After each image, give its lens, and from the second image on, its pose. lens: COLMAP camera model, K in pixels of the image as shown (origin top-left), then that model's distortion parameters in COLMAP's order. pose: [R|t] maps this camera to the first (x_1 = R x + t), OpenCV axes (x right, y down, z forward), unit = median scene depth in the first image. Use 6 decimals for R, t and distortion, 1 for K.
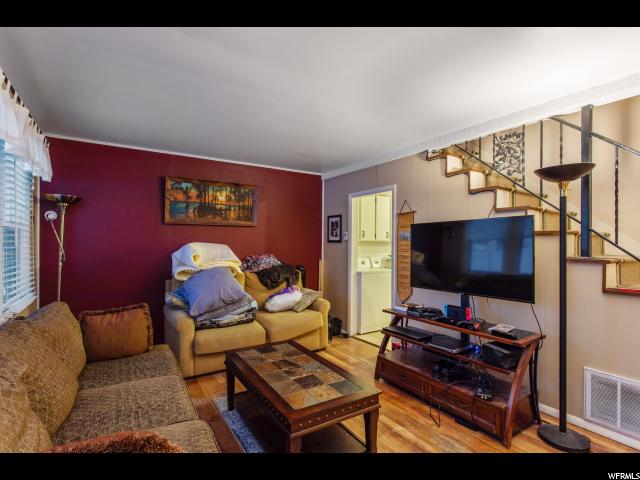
lens RADIAL K [[307.0, 0, 321.3], [0, 307.0, 242.7], [0, 0, 1]] dist [0.001059, 0.000298]
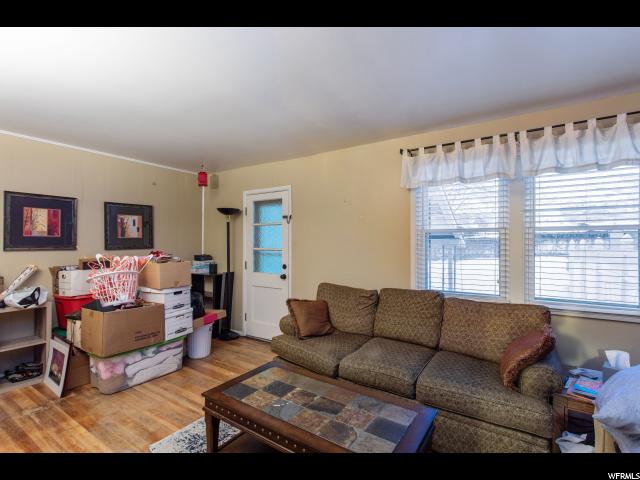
lens RADIAL K [[307.0, 0, 321.3], [0, 307.0, 242.7], [0, 0, 1]] dist [0.001059, 0.000298]
pose [[-0.918493, -0.005373, -0.395400, 0.212366], [-0.006710, 0.999975, 0.001999, -0.011273], [0.395380, 0.004490, -0.918507, 1.846673]]
